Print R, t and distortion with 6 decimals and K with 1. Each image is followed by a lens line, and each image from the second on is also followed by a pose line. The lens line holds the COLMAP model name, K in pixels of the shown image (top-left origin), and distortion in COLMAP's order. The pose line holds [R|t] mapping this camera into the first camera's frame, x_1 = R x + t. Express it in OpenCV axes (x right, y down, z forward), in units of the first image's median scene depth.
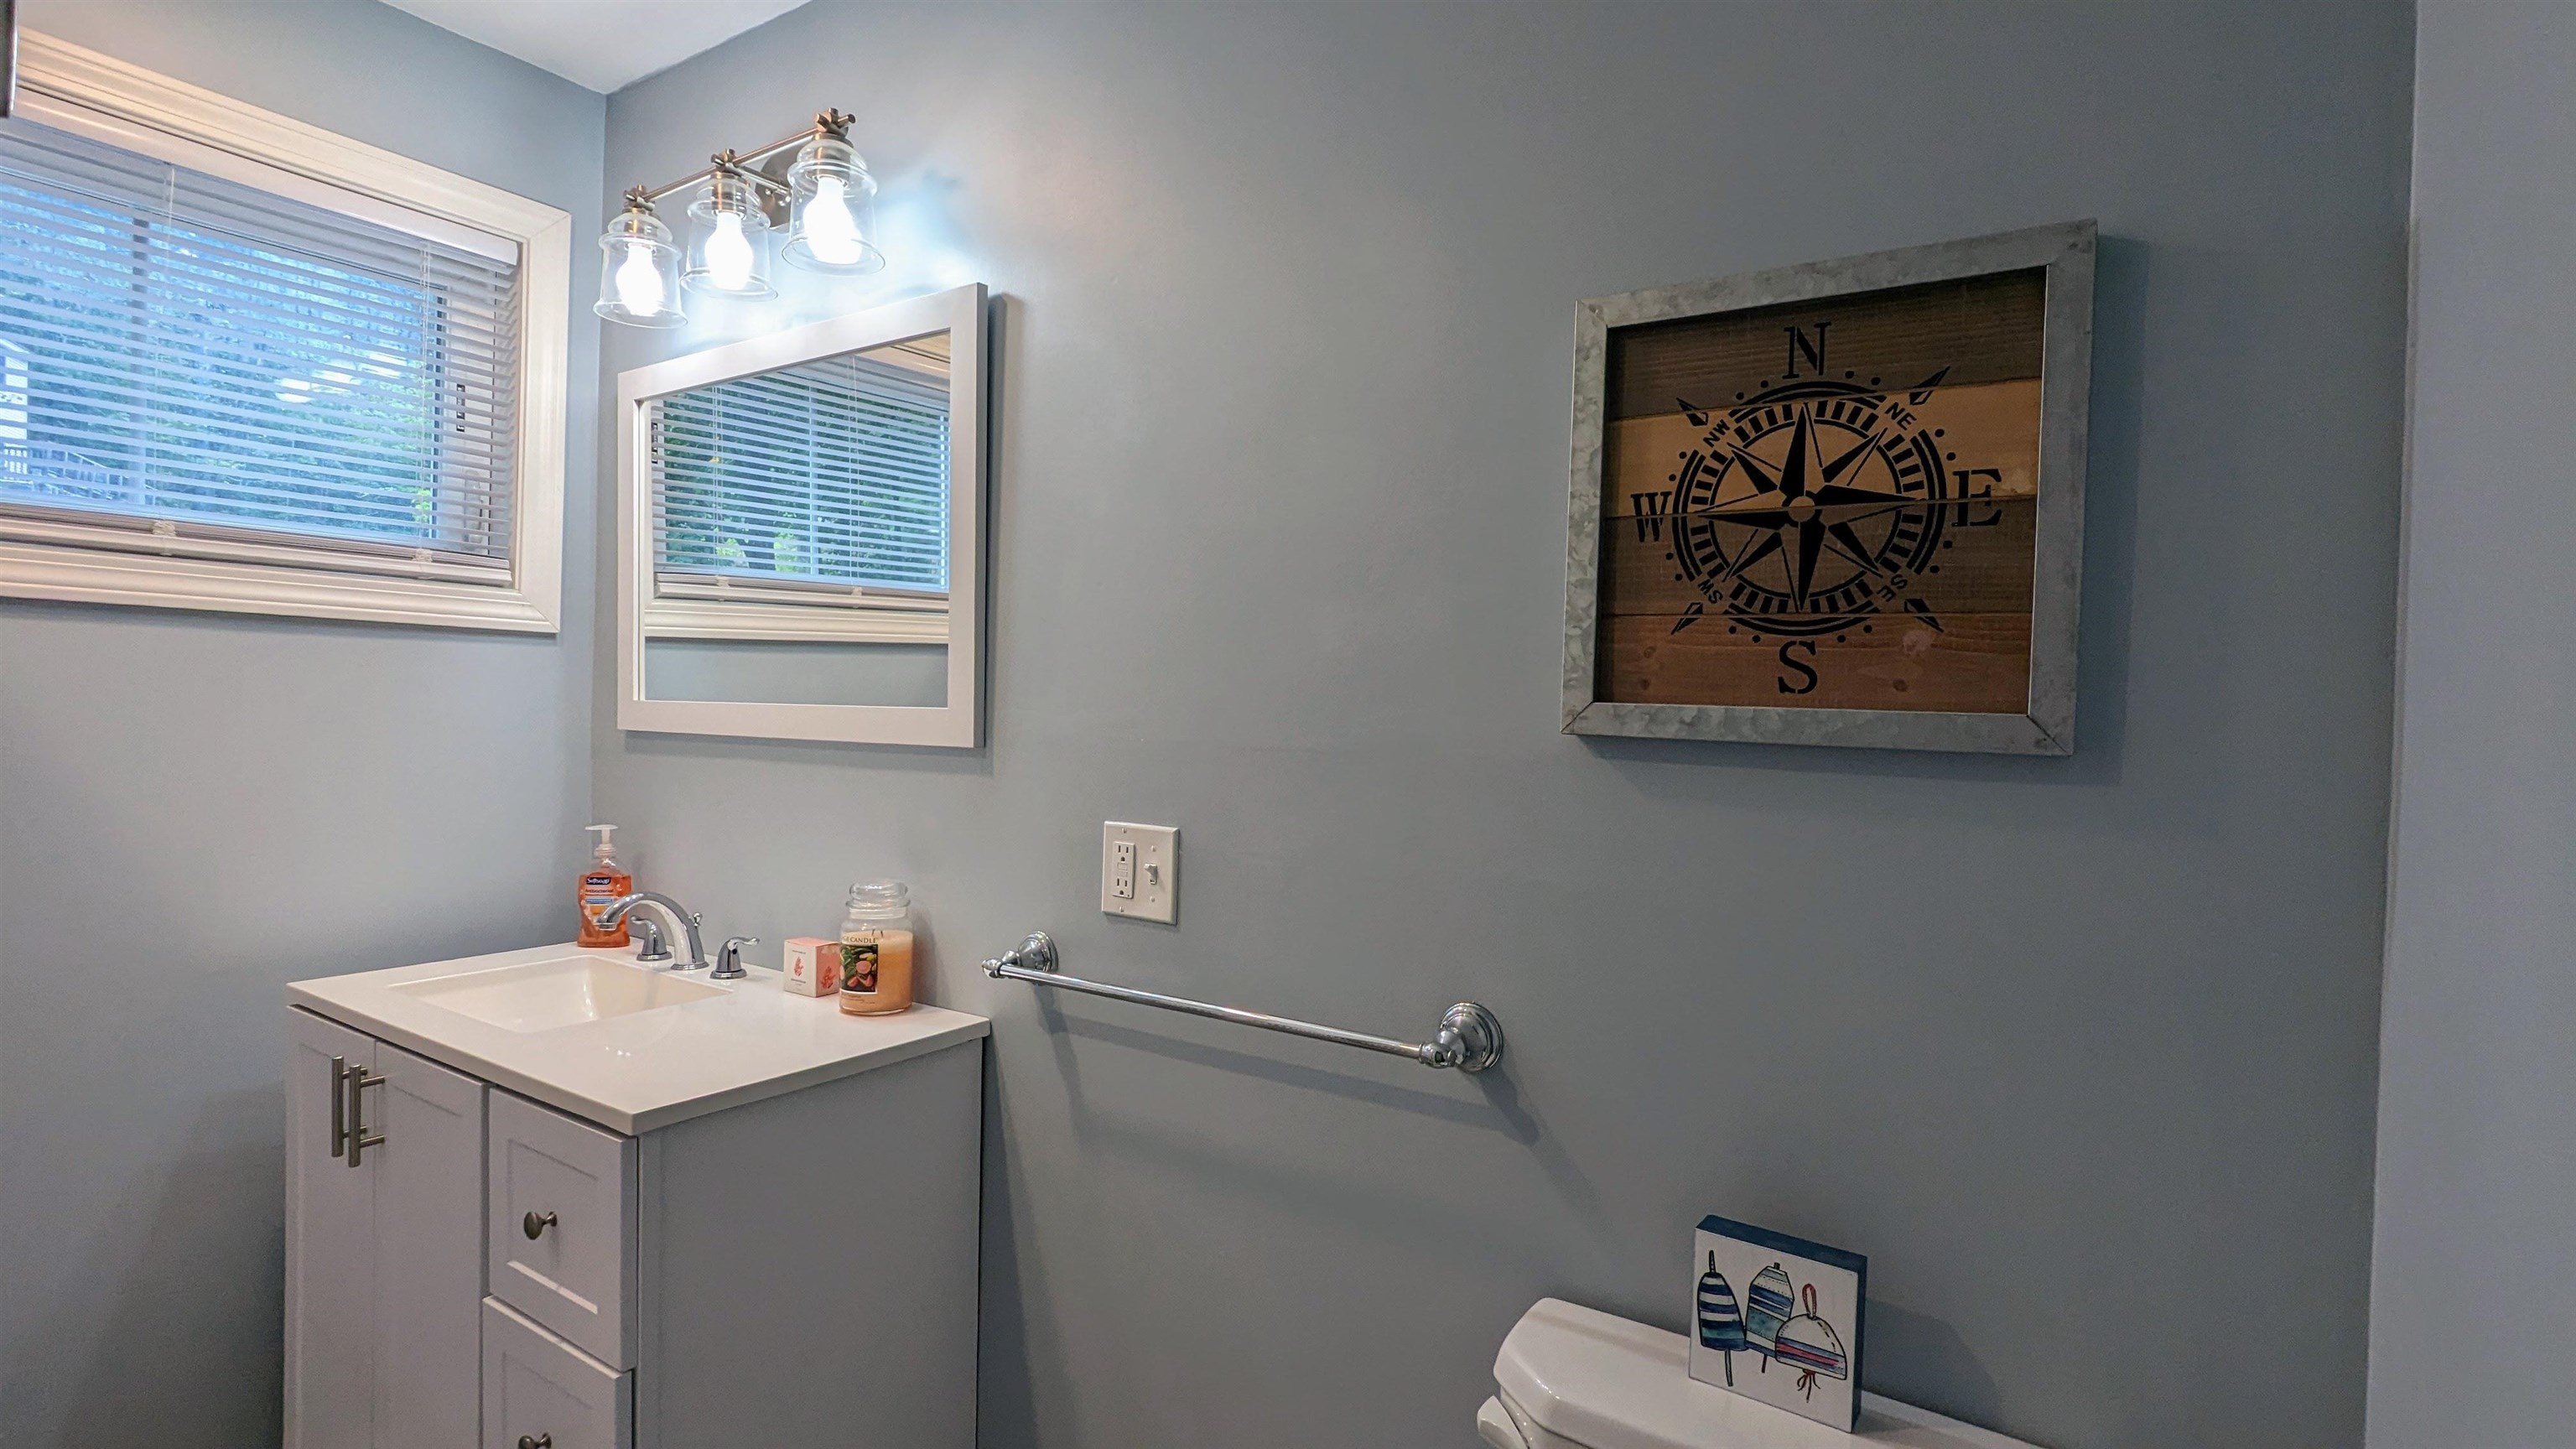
lens RADIAL K [[1215.5, 0, 1289.5], [0, 1215.5, 719.8], [0, 0, 1]] dist [-0.001716, -0.000972]
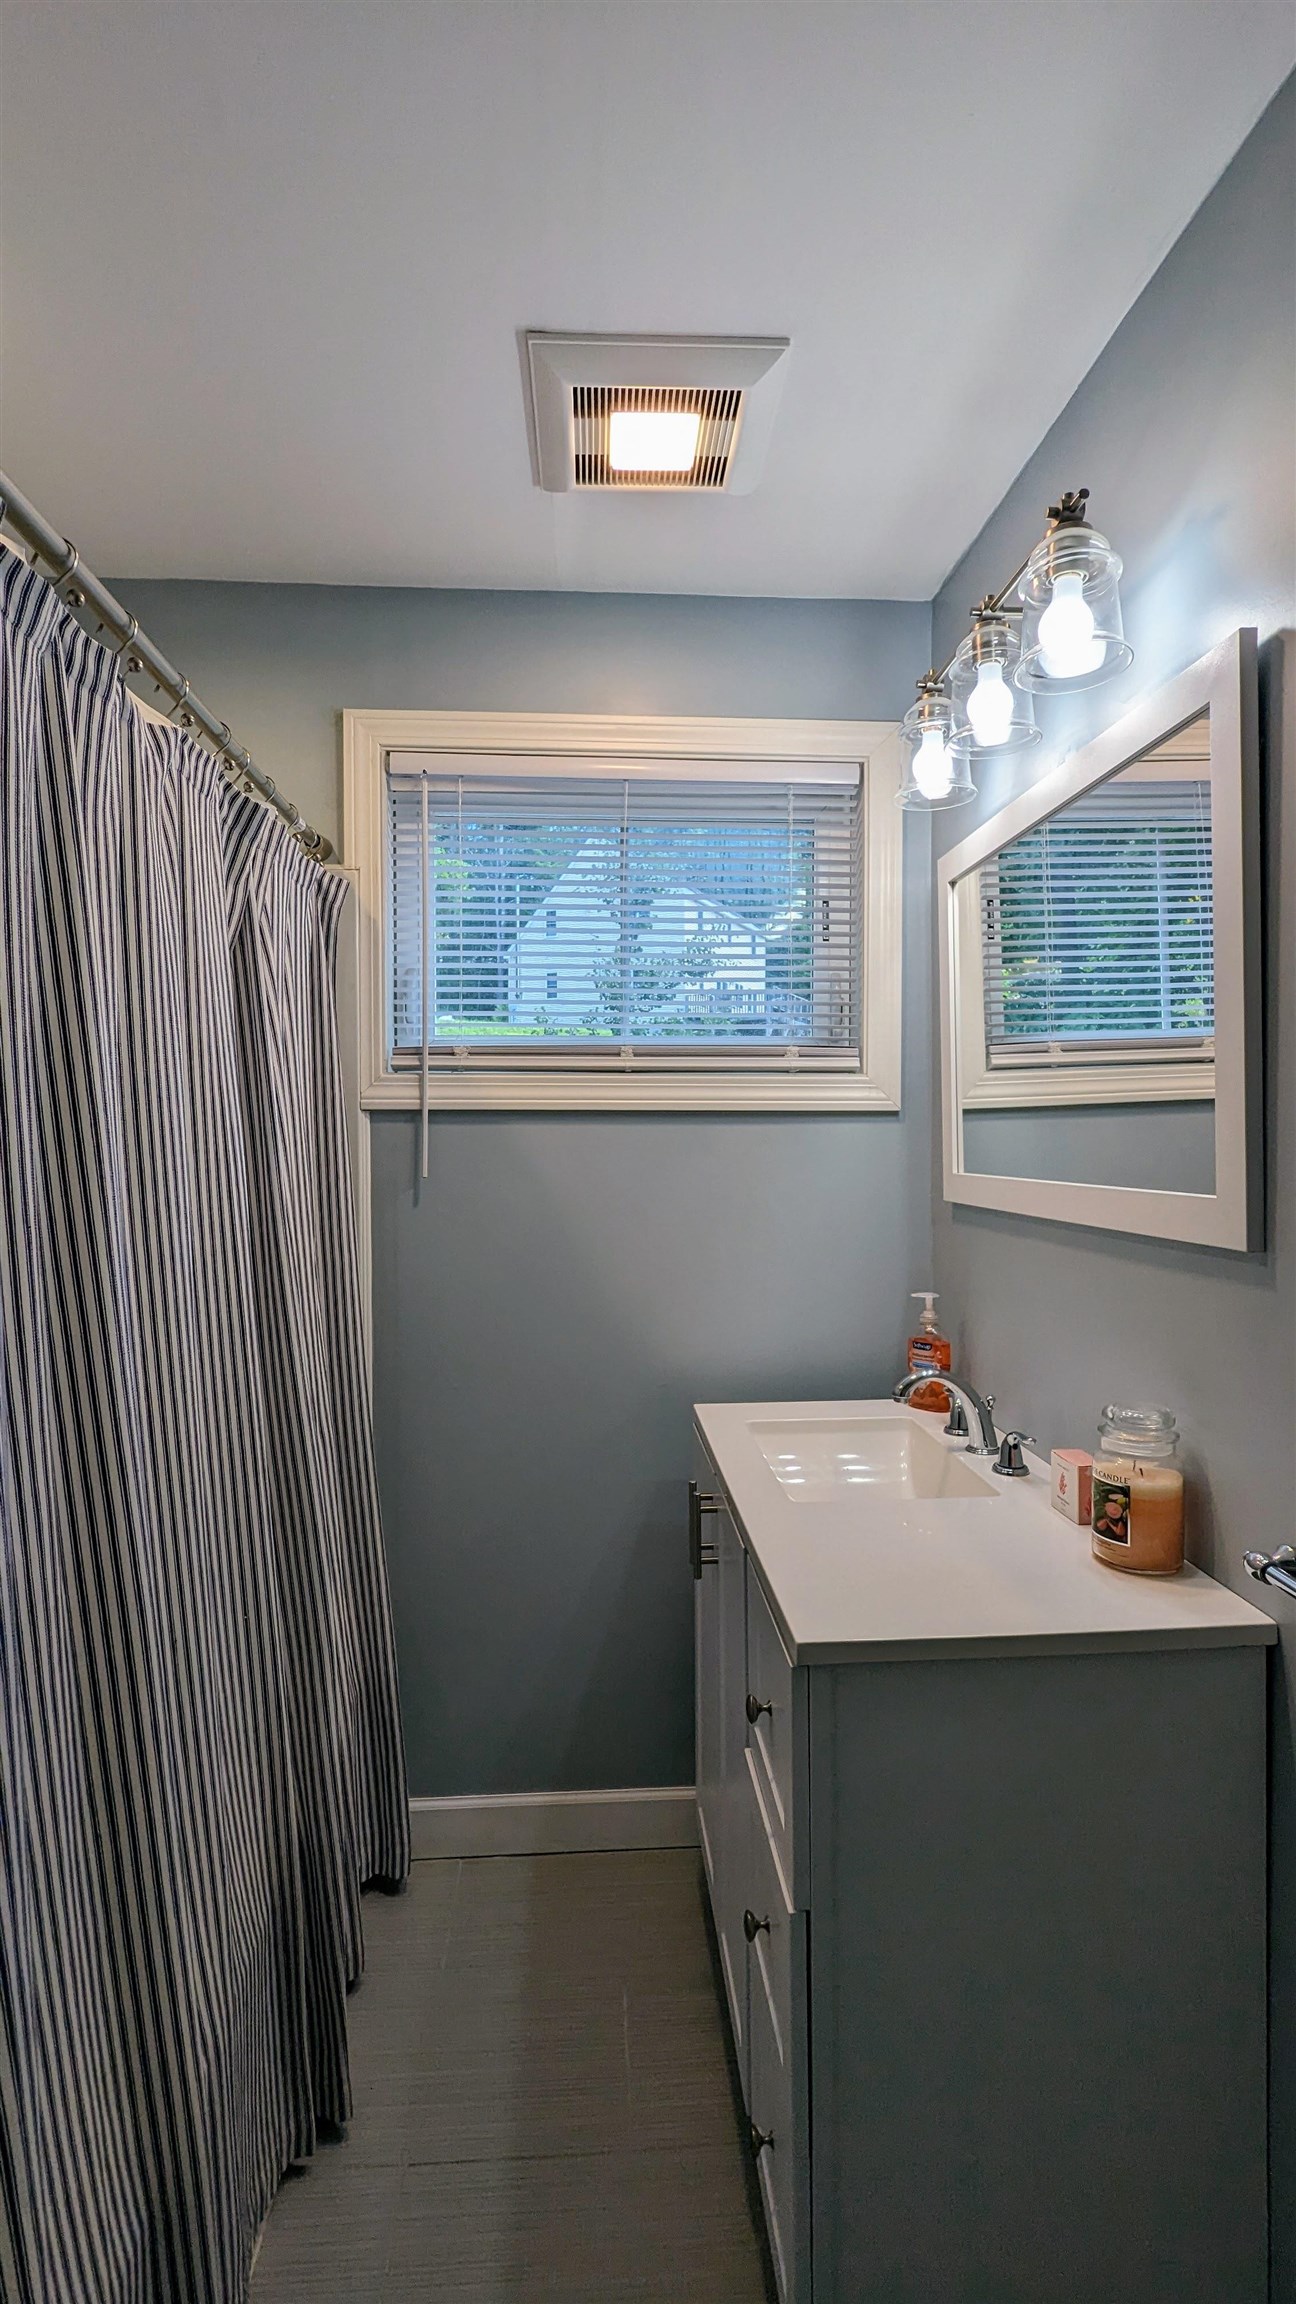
lens RADIAL K [[1087.2, 0, 655.5], [0, 1087.2, 1152.5], [0, 0, 1]] dist [-0.001716, -0.000972]
pose [[0.605256, -0.015323, -0.795883, 0.042671], [0.011513, 0.999879, -0.010495, -0.028680], [0.795948, -0.002810, 0.605359, 0.258261]]
